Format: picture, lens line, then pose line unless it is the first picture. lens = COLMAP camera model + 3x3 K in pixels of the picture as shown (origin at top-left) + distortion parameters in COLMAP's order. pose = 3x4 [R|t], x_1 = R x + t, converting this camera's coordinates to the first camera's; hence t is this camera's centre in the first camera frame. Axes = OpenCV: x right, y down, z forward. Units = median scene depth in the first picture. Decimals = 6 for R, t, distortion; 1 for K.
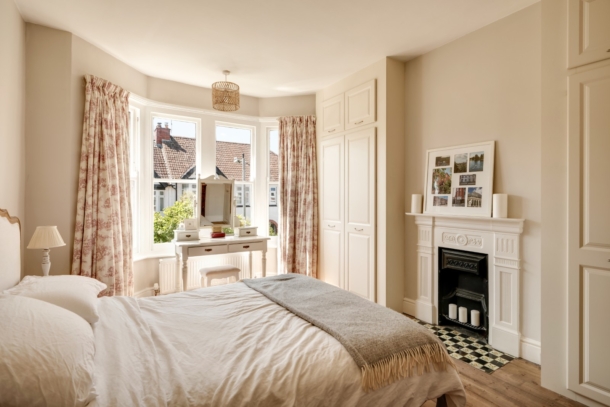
lens RADIAL K [[301.0, 0, 304.7], [0, 301.0, 192.8], [0, 0, 1]] dist [-0.001082, 0.000212]
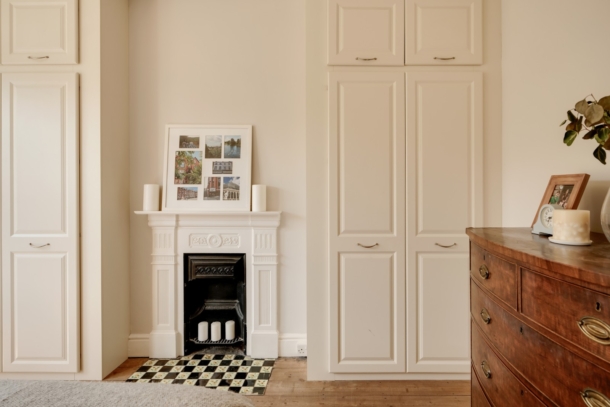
lens RADIAL K [[301.0, 0, 304.7], [0, 301.0, 192.8], [0, 0, 1]] dist [-0.001082, 0.000212]
pose [[0.547478, -0.003220, 0.836814, -0.029194], [-0.012886, 0.999842, 0.012278, 0.013369], [-0.836721, -0.017505, 0.547350, 0.360284]]
